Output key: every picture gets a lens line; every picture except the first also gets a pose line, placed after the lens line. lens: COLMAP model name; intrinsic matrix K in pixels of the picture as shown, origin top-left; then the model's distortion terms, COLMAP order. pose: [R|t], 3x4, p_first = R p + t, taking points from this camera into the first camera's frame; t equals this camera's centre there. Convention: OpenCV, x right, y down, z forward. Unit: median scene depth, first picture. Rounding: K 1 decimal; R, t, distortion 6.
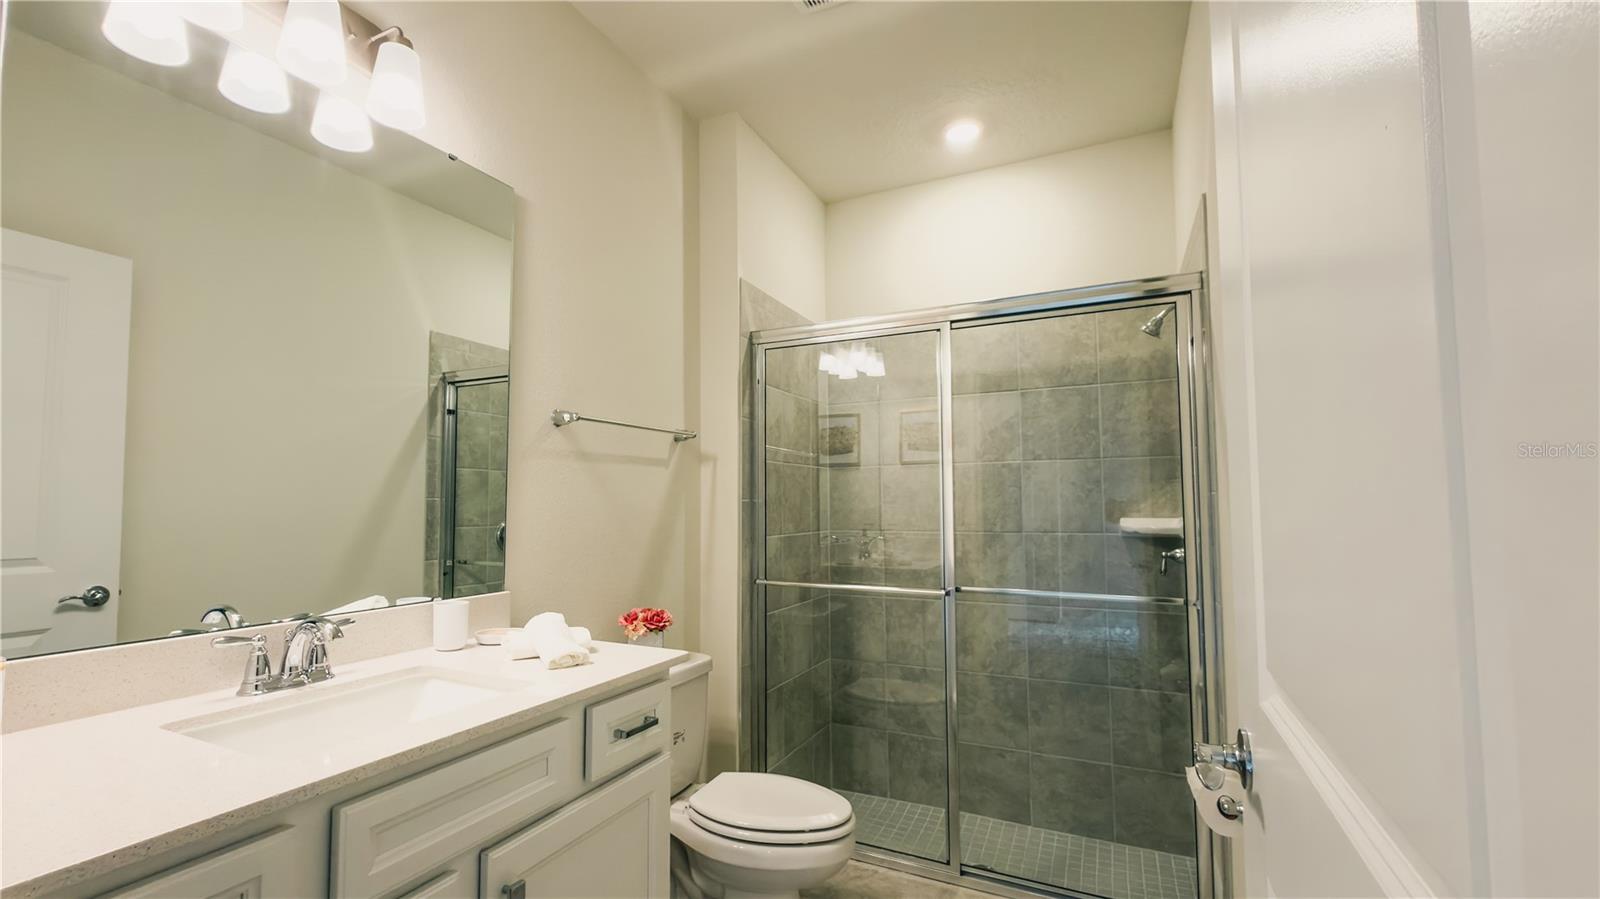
lens RADIAL K [[657.5, 0, 799.9], [0, 657.5, 473.7], [0, 0, 1]] dist [-0.000533, 0.000060]
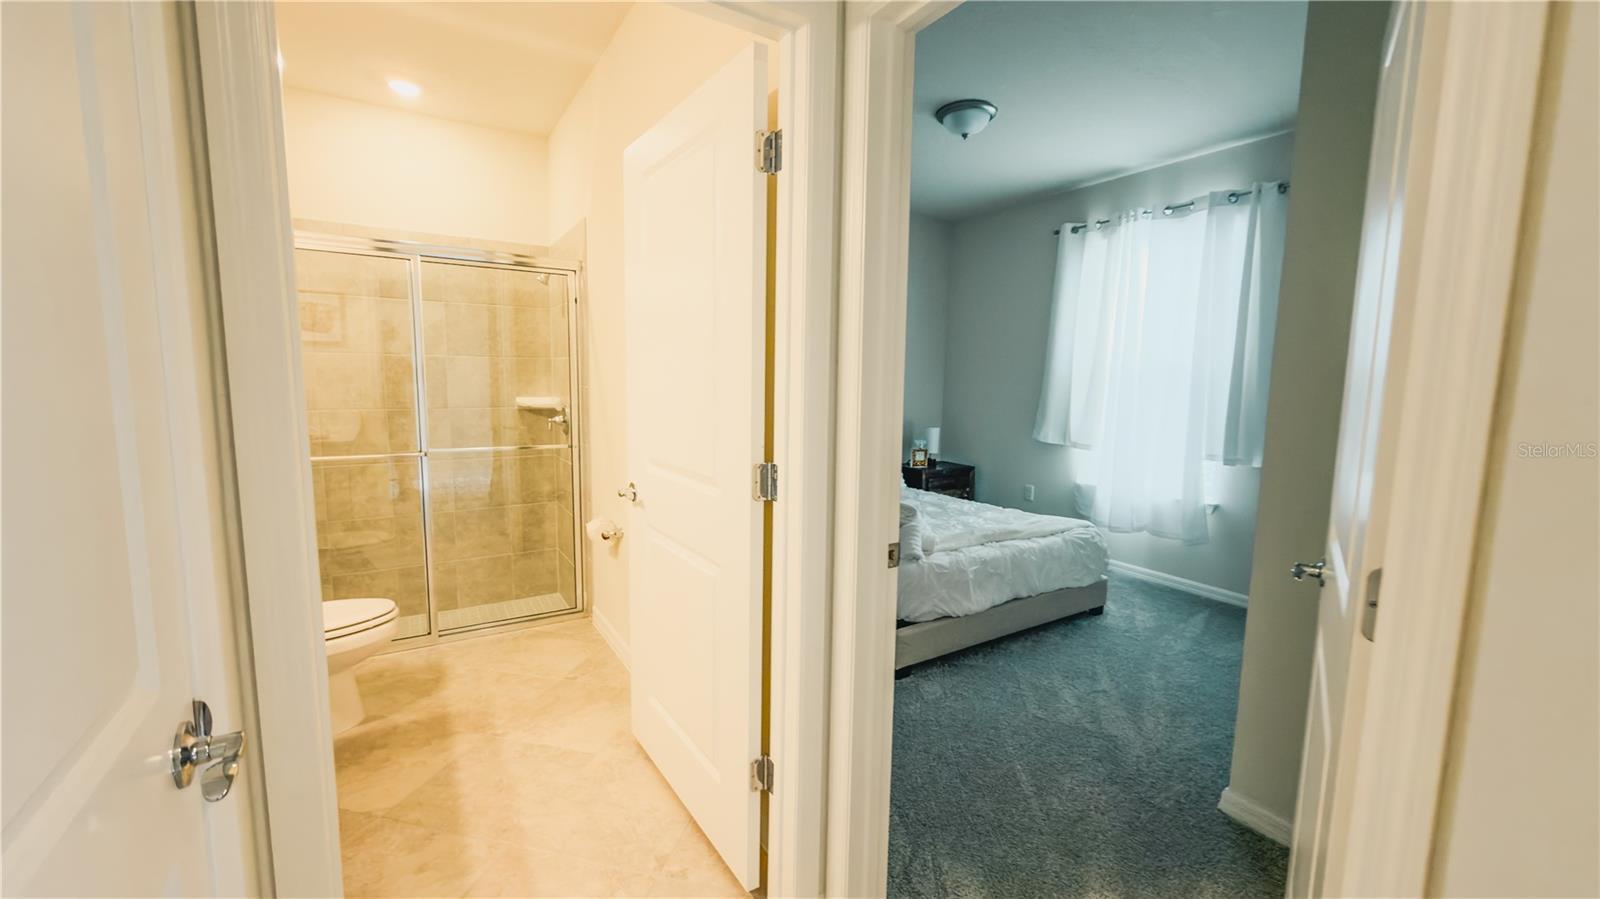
lens RADIAL K [[645.6, 0, 800.0], [0, 645.6, 449.5], [0, 0, 1]] dist [0.000350, 0.000422]
pose [[0.522816, -0.090891, 0.847586, -0.432569], [-0.072179, 0.986009, 0.150257, -0.082421], [-0.849385, -0.139734, 0.508940, -0.323724]]
